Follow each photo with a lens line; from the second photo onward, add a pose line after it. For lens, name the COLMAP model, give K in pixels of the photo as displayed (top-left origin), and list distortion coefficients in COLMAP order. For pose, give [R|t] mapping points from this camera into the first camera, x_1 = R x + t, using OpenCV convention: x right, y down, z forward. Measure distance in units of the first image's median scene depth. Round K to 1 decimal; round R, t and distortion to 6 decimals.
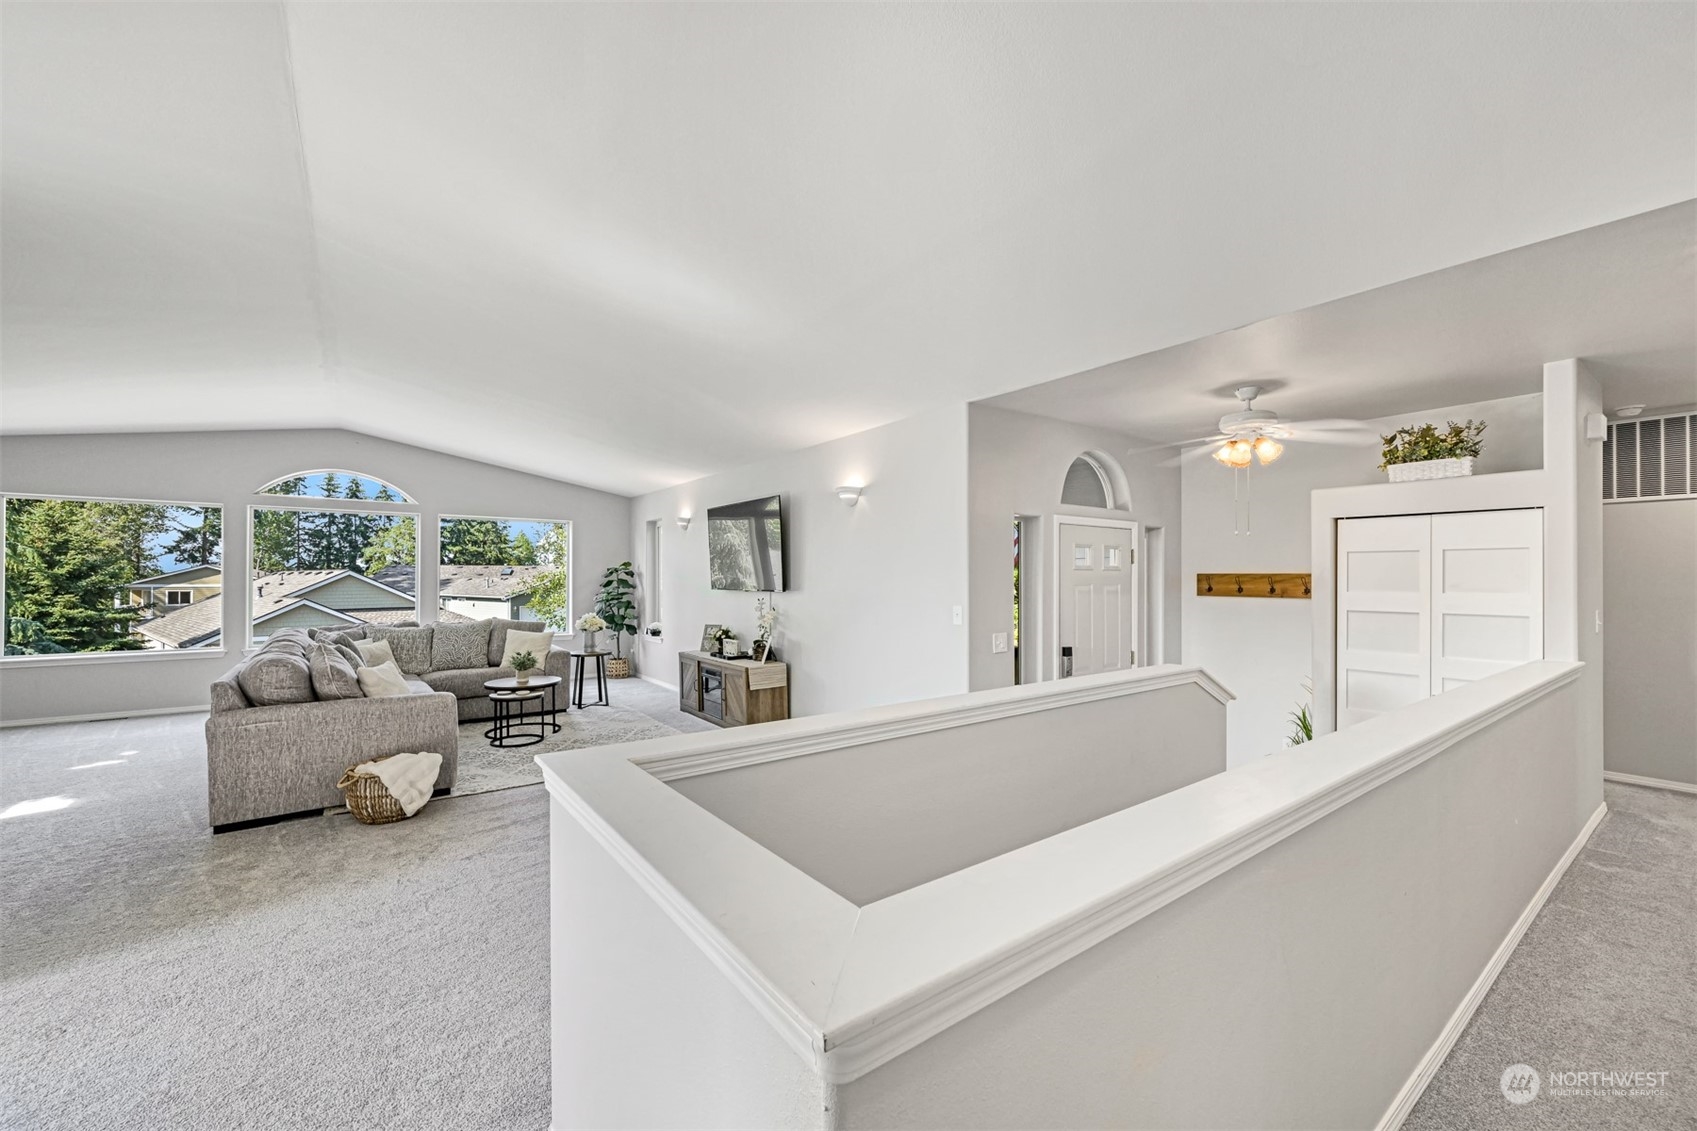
lens RADIAL K [[669.3, 0, 849.5], [0, 669.3, 572.7], [0, 0, 1]] dist [-0.000806, 0.000232]
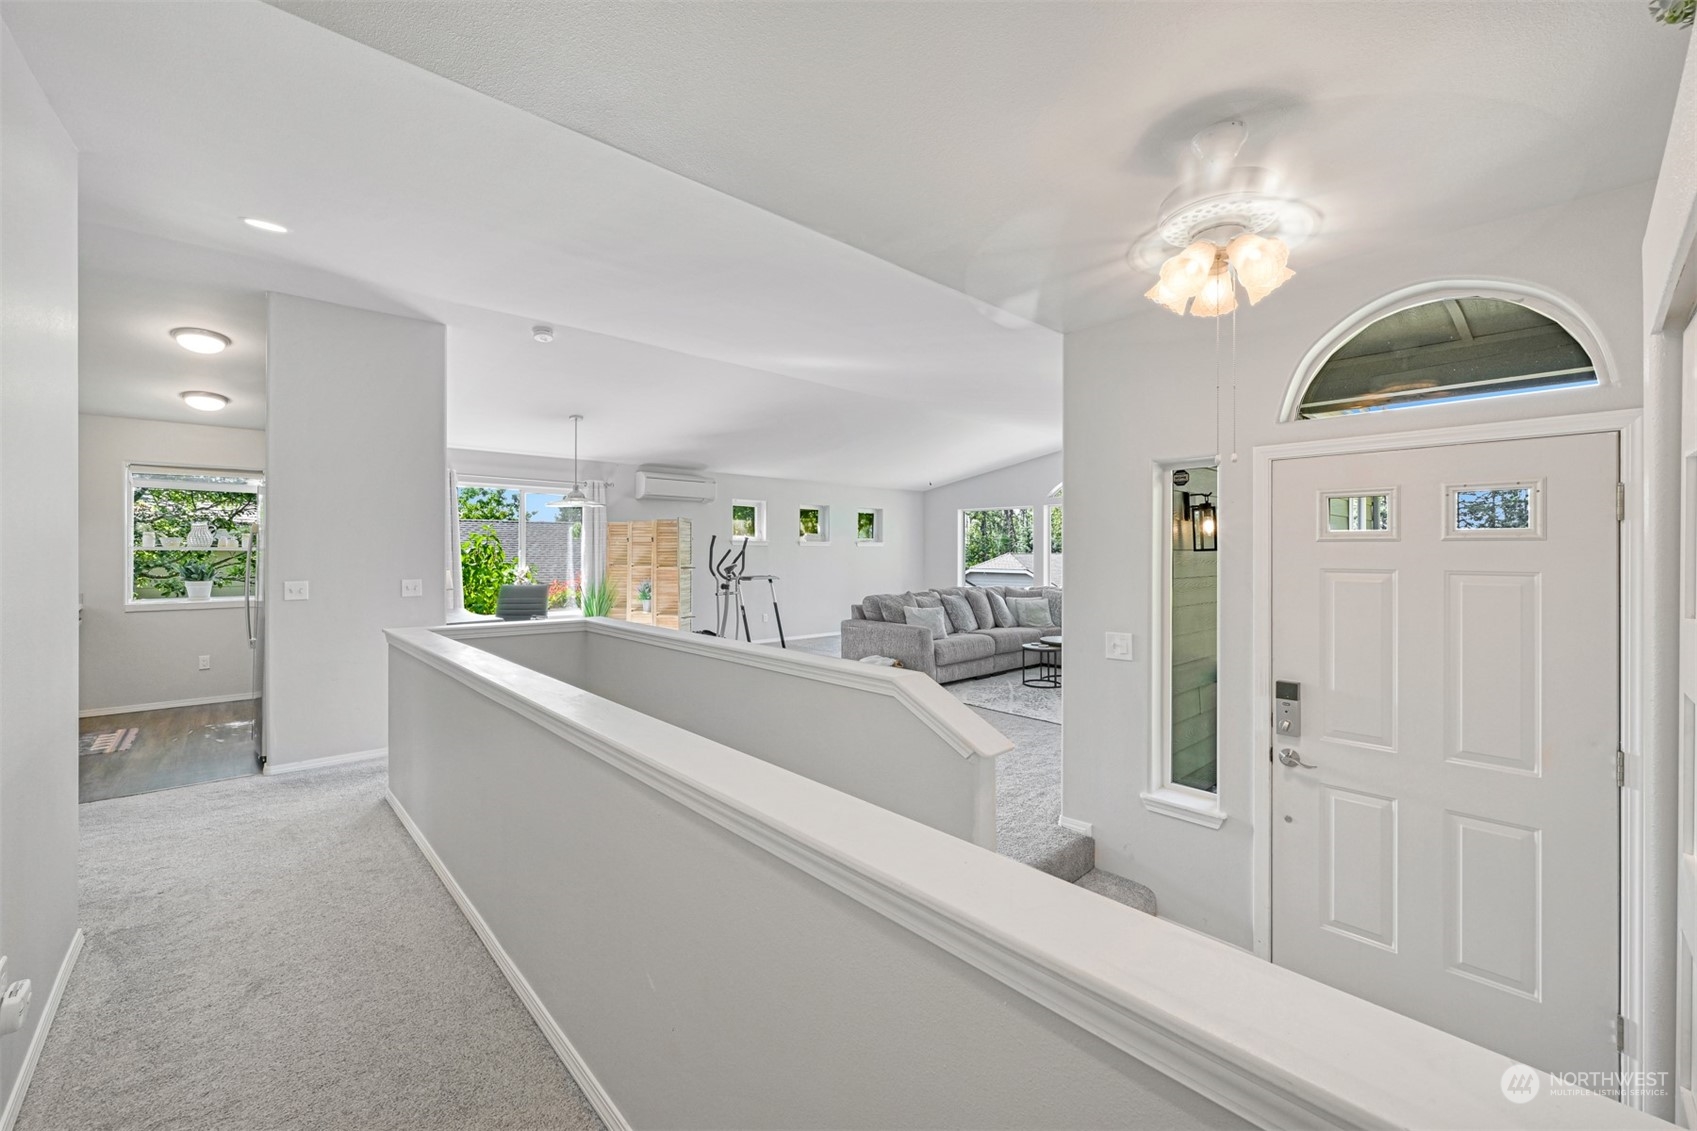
lens RADIAL K [[667.6, 0, 849.8], [0, 667.6, 546.7], [0, 0, 1]] dist [-0.000666, 0.000037]
pose [[0.115495, -0.008003, -0.993276, 0.555084], [0.005721, 0.999956, -0.007391, 0.001155], [0.993292, -0.004829, 0.115536, 0.388515]]
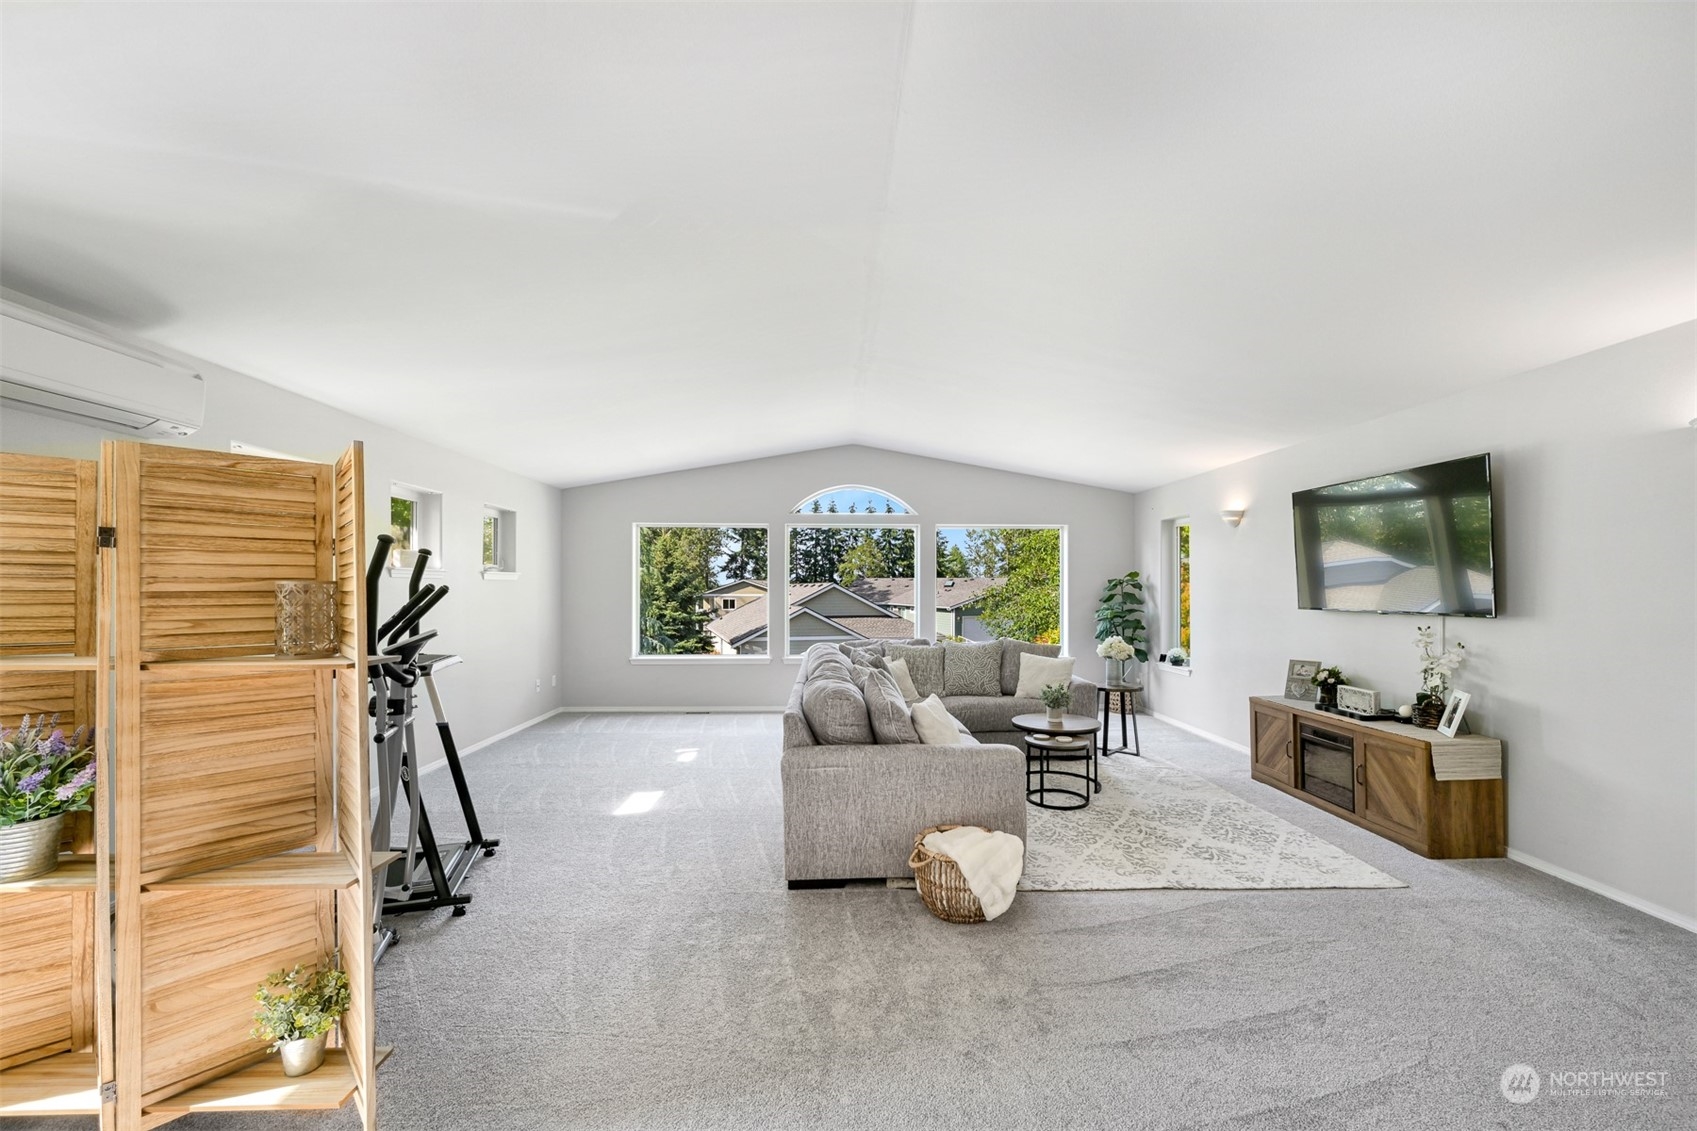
lens RADIAL K [[681.3, 0, 847.7], [0, 681.3, 586.8], [0, 0, 1]] dist [-0.000557, 0.000046]
pose [[0.818460, -0.002371, -0.574559, -0.187250], [0.004898, 0.999984, 0.002851, -0.002624], [0.574543, -0.005148, 0.818458, 0.159090]]
